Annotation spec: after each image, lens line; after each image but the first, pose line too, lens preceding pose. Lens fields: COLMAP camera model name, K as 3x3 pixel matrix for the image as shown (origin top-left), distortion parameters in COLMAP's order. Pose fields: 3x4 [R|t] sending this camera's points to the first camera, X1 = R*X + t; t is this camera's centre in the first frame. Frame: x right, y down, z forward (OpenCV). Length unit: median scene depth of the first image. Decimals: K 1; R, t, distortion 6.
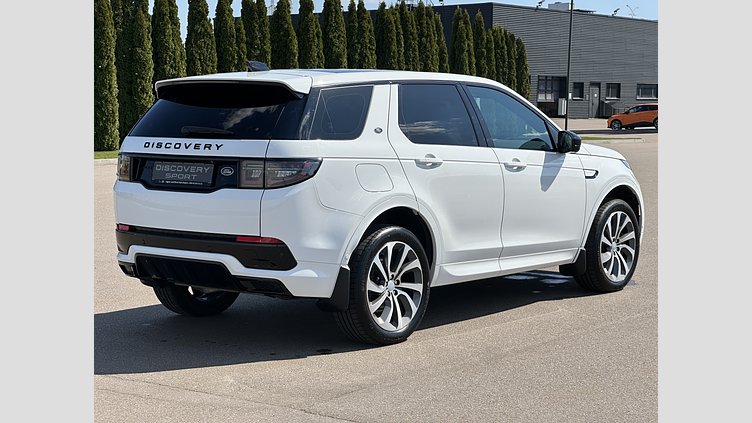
lens RADIAL K [[1274.3, 0, 376.0], [0, 1274.3, 211.5], [0, 0, 1]] dist [0.120437, 0.026846]
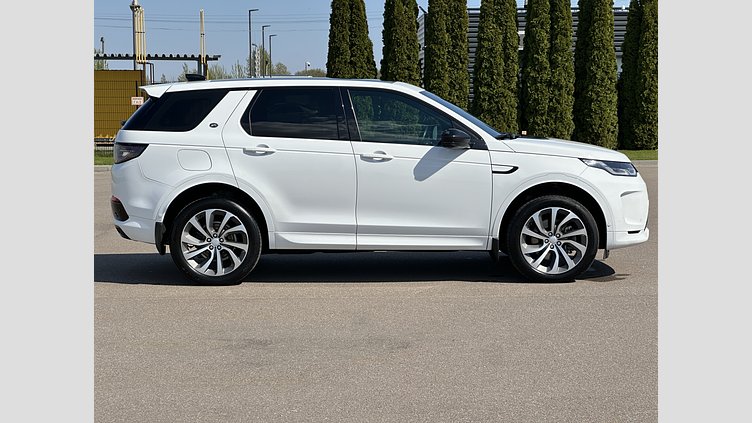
lens RADIAL K [[1198.0, 0, 376.0], [0, 1198.0, 211.5], [0, 0, 1]] dist [0.141151, 0.040497]
pose [[0.638746, 0.069891, -0.766237, 1.024669], [-0.061231, 0.997325, 0.039927, -0.032256], [0.766977, 0.021414, 0.641317, 0.306030]]
